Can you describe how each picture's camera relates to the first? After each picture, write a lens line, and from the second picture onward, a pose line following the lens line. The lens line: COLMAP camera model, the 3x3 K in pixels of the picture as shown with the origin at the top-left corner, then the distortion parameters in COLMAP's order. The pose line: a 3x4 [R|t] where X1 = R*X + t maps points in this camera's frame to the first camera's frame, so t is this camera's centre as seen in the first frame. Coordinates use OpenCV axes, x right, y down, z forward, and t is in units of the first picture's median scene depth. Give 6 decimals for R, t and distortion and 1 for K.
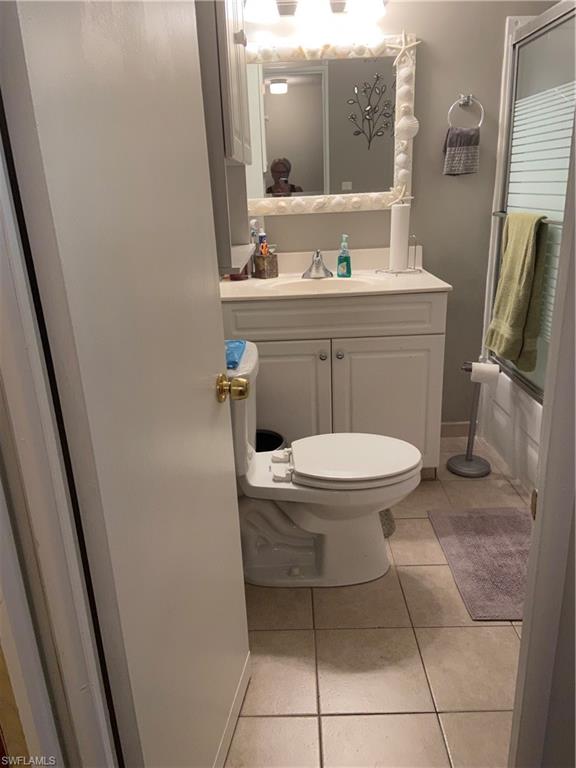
lens RADIAL K [[581.2, 0, 289.3], [0, 581.2, 382.4], [0, 0, 1]] dist [0.104087, -0.104068]
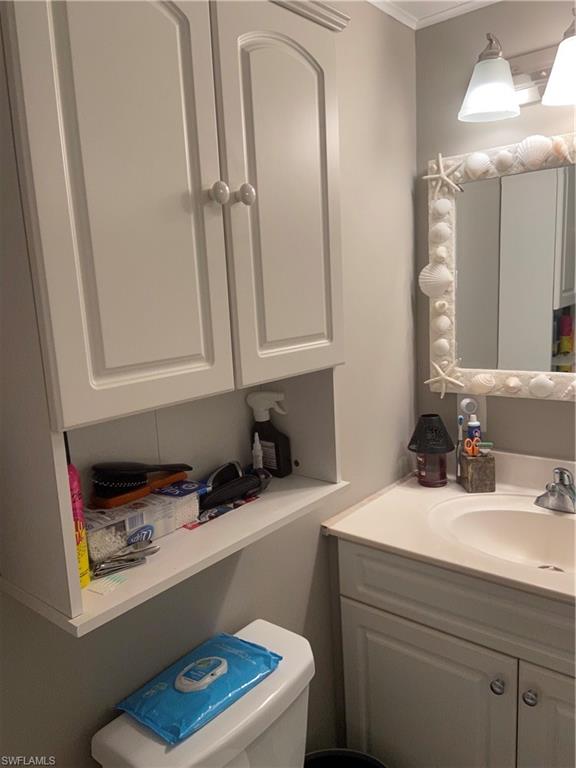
lens RADIAL K [[581.2, 0, 288.9], [0, 581.2, 386.1], [0, 0, 1]] dist [0.104087, -0.104068]
pose [[0.775740, 0.106114, -0.622067, 0.192832], [-0.181732, 0.981565, -0.059188, -0.218584], [0.604319, 0.158964, 0.780723, 0.366325]]
